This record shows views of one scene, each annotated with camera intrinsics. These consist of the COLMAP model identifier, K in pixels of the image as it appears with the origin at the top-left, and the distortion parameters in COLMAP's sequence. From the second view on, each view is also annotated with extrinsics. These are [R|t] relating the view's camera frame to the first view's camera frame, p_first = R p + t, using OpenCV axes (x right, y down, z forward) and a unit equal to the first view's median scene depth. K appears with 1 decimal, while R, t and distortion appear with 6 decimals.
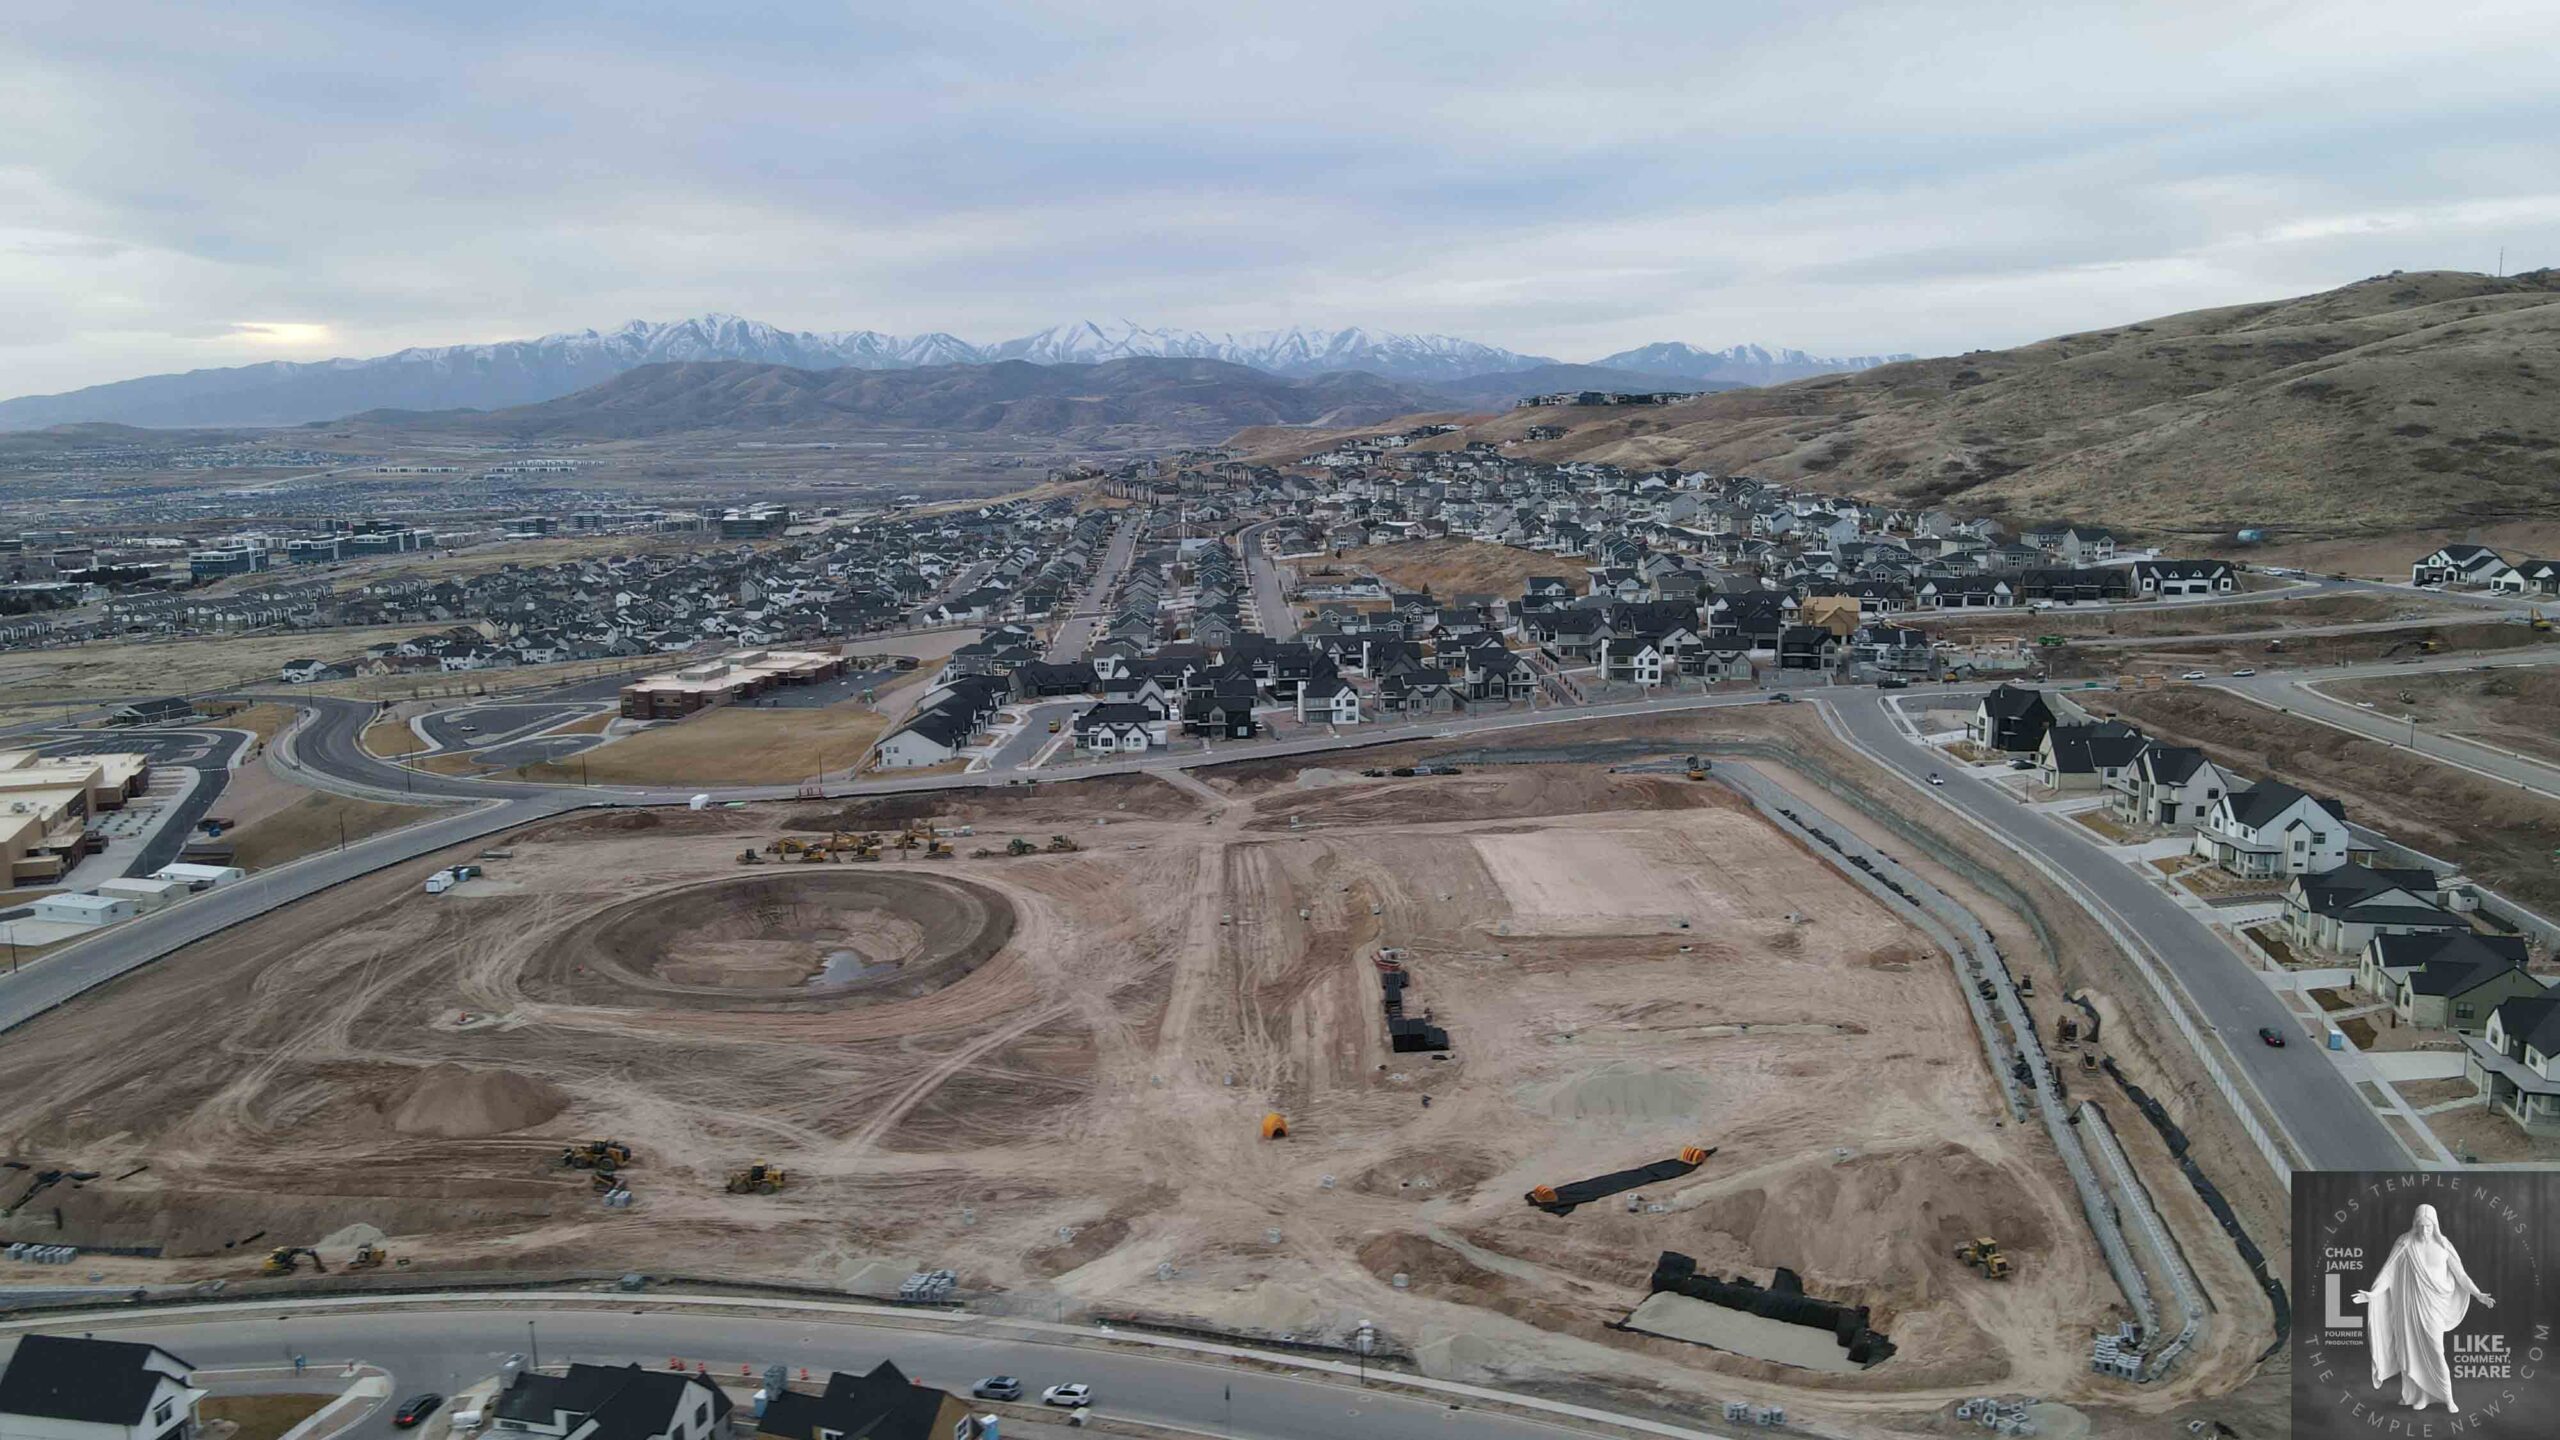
lens RADIAL K [[1898.8, 0, 1275.0], [0, 1898.8, 714.5], [0, 0, 1]] dist [-0.008922, 0.046504]
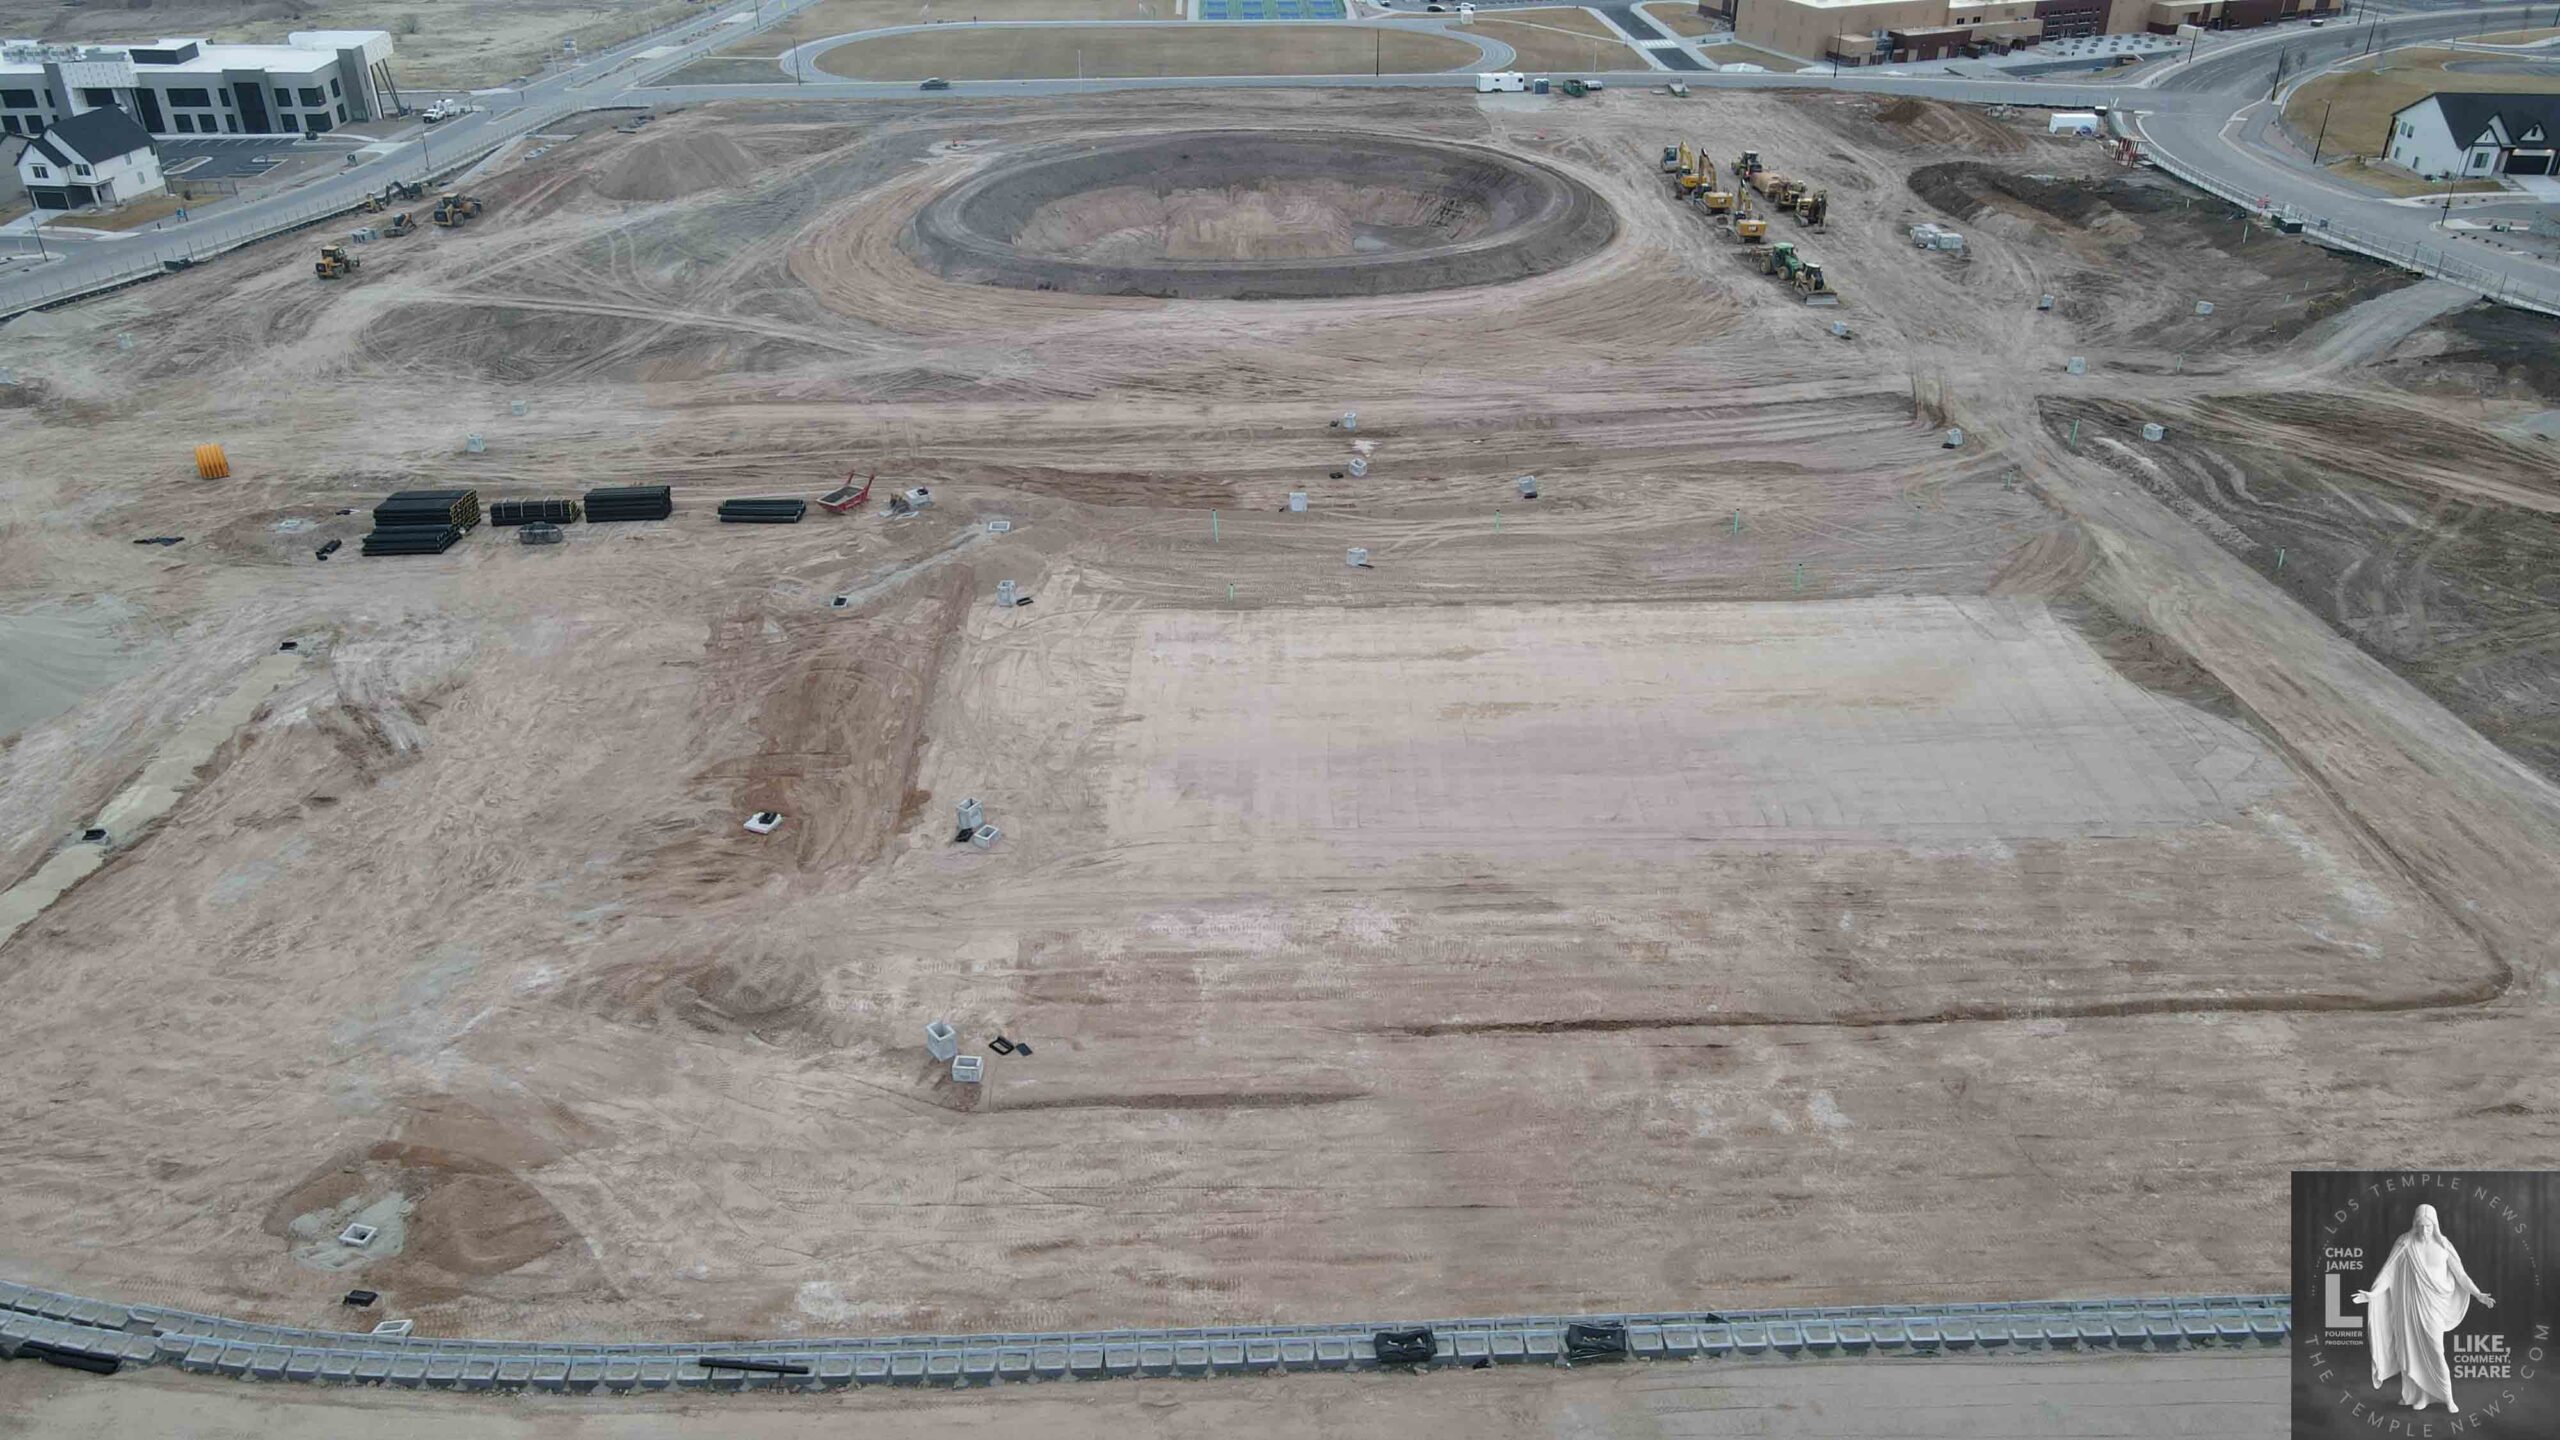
lens RADIAL K [[1897.7, 0, 1277.1], [0, 1897.7, 713.3], [0, 0, 1]] dist [-0.027402, 0.101061]
pose [[0.010266, 0.495686, -0.868441, 0.322086], [-0.158145, 0.858362, 0.488063, -0.049791], [0.987363, 0.132329, 0.087202, 0.667695]]
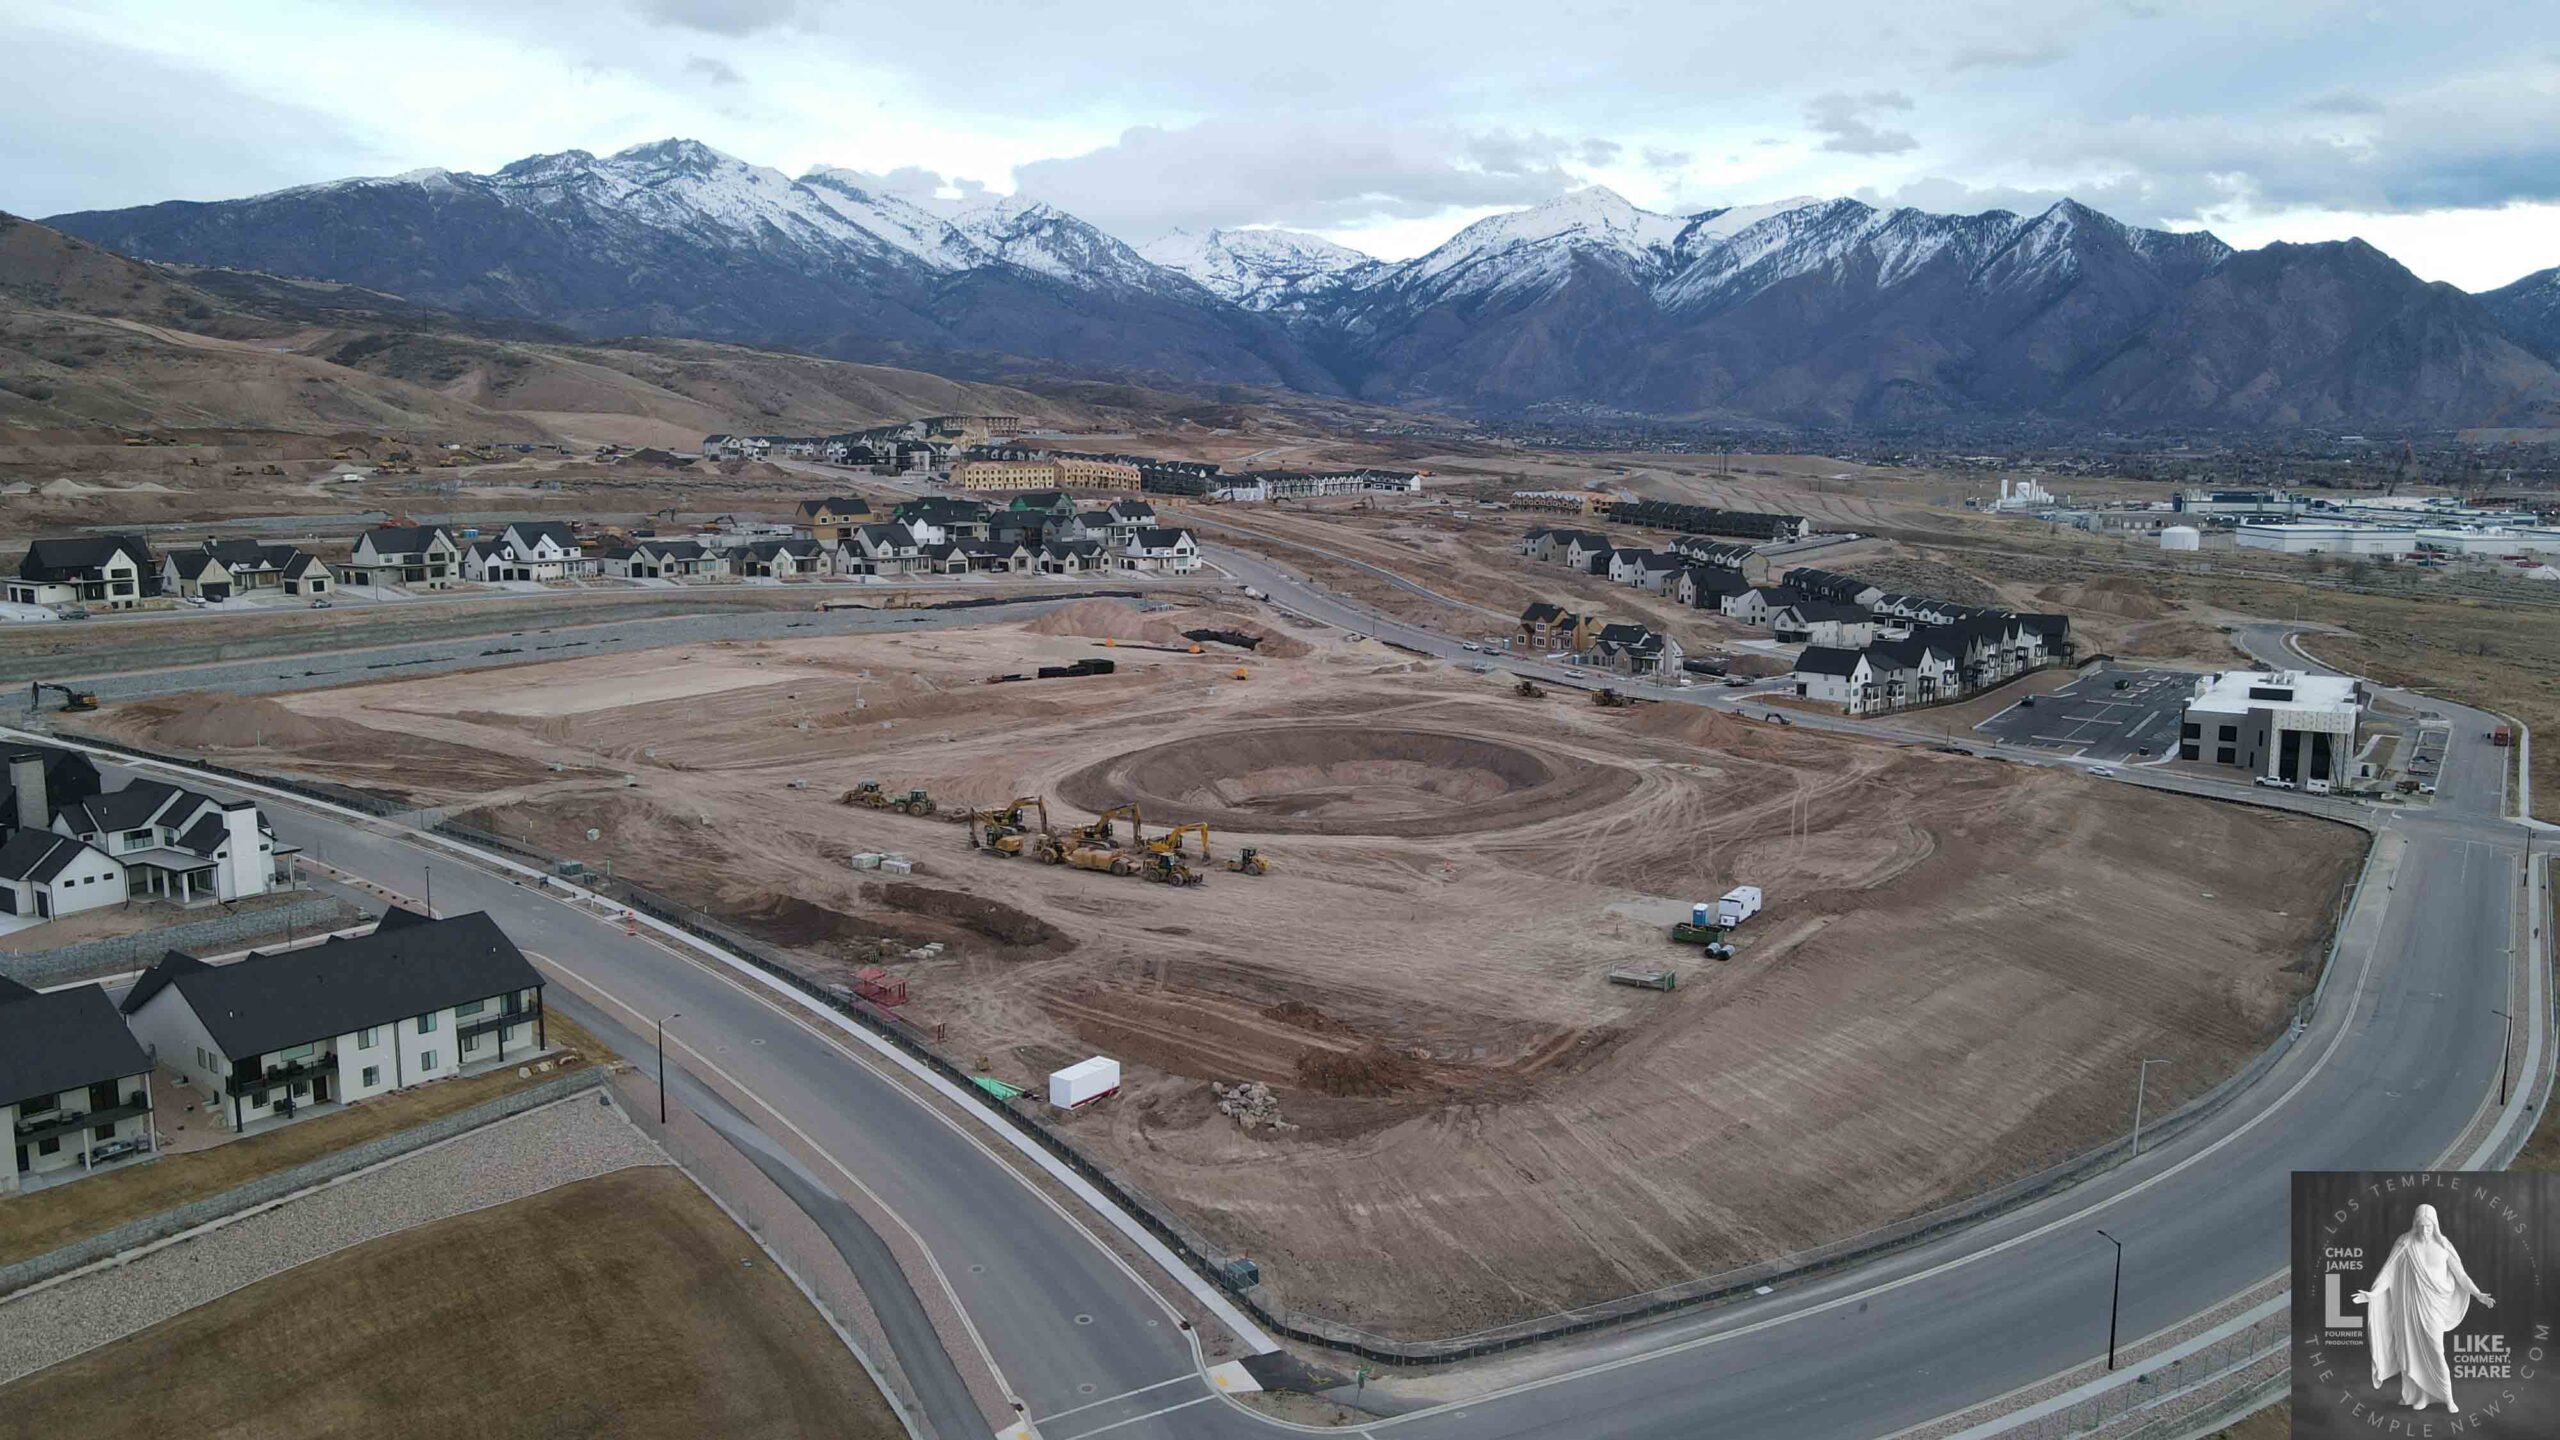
lens RADIAL K [[1895.3, 0, 1277.0], [0, 1895.3, 708.9], [0, 0, 1]] dist [-0.010518, 0.051476]
pose [[-0.823121, -0.079882, 0.562220, -0.496311], [0.092382, 0.958031, 0.271371, -0.107374], [-0.560301, 0.275310, -0.781196, 1.165902]]
